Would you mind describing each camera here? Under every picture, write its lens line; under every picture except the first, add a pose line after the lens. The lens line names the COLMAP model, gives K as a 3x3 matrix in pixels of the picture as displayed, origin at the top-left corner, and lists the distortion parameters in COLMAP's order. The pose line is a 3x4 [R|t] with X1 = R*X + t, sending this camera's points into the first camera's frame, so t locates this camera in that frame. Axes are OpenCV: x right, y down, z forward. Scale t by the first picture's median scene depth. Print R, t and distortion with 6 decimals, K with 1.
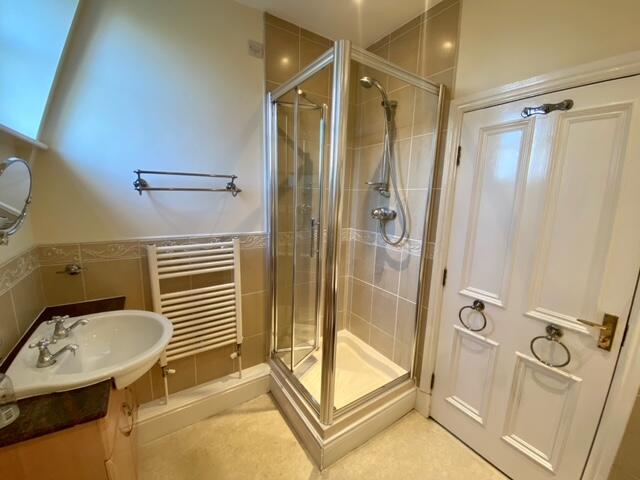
lens RADIAL K [[262.5, 0, 322.1], [0, 262.5, 239.8], [0, 0, 1]] dist [0.001380, -0.005397]
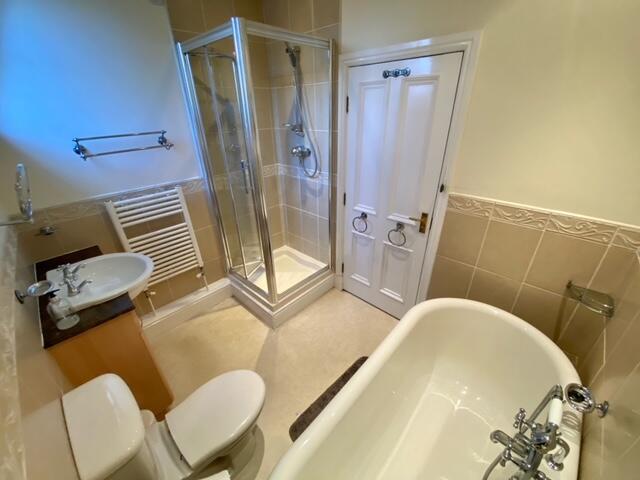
lens RADIAL K [[262.5, 0, 321.9], [0, 262.5, 241.1], [0, 0, 1]] dist [0.001380, -0.005397]
pose [[0.973536, -0.146377, 0.175501, 0.066428], [0.087232, 0.947820, 0.306640, -0.085038], [-0.211229, -0.283216, 0.935506, -0.357869]]
